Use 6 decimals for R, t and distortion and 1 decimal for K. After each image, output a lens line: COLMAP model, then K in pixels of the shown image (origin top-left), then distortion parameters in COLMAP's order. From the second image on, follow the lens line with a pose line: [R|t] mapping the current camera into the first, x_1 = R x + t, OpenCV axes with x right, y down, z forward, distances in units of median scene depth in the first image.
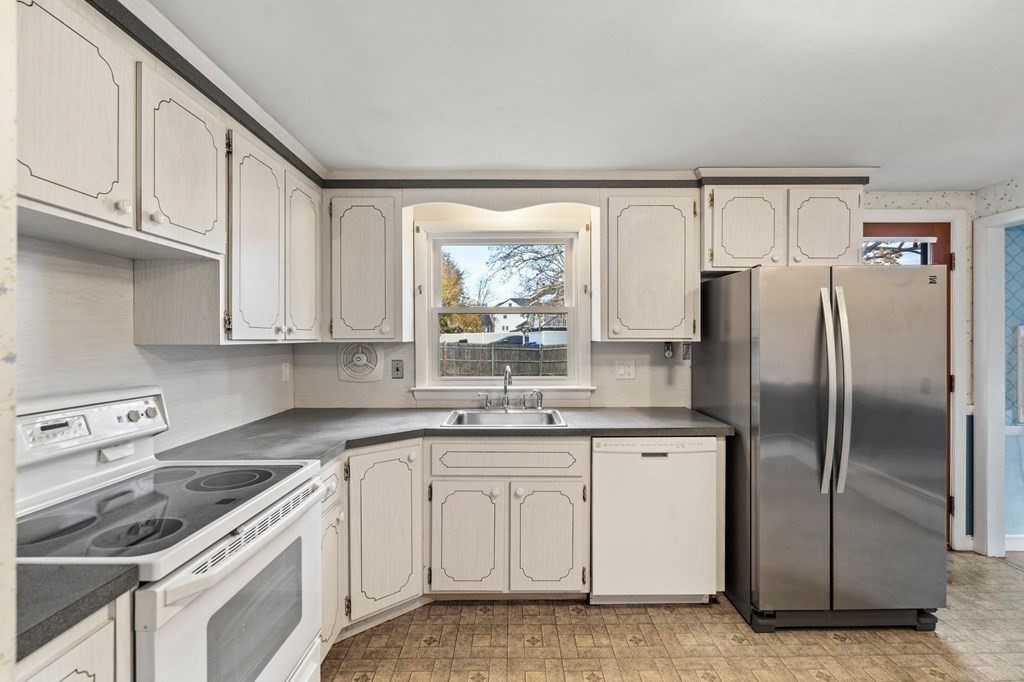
lens RADIAL K [[474.9, 0, 512.5], [0, 474.9, 339.8], [0, 0, 1]] dist [-0.000541, 0.000695]
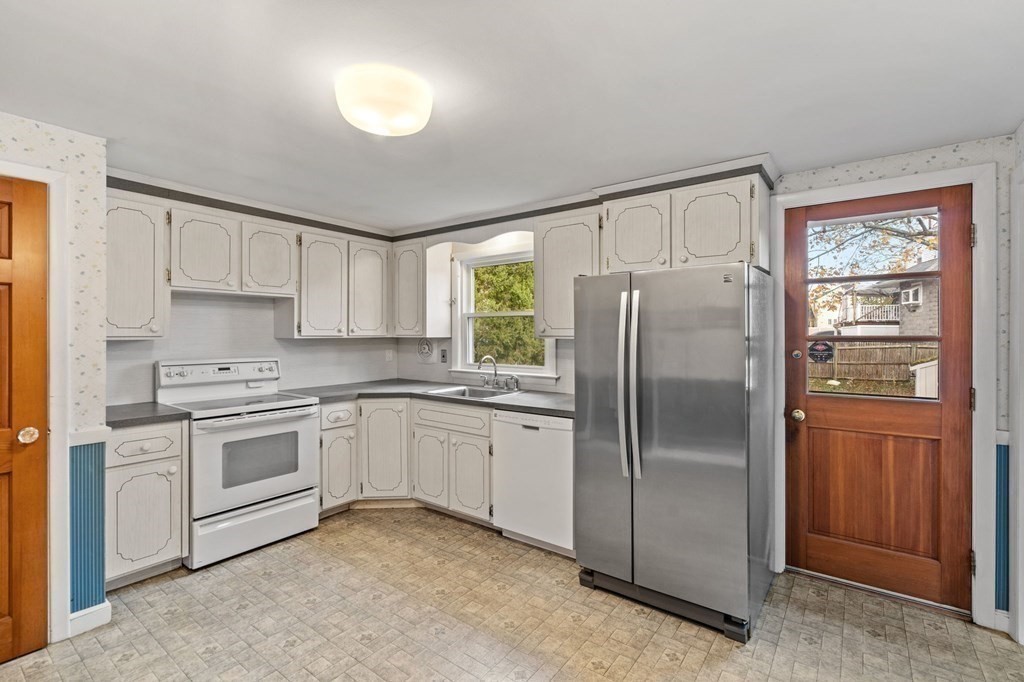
lens RADIAL K [[474.9, 0, 503.0], [0, 474.9, 336.9], [0, 0, 1]] dist [-0.000541, 0.000695]
pose [[0.787108, 0.007366, -0.616771, 1.003245], [-0.004501, 0.999971, 0.006199, -0.008802], [0.616799, -0.002104, 0.787118, -0.049458]]
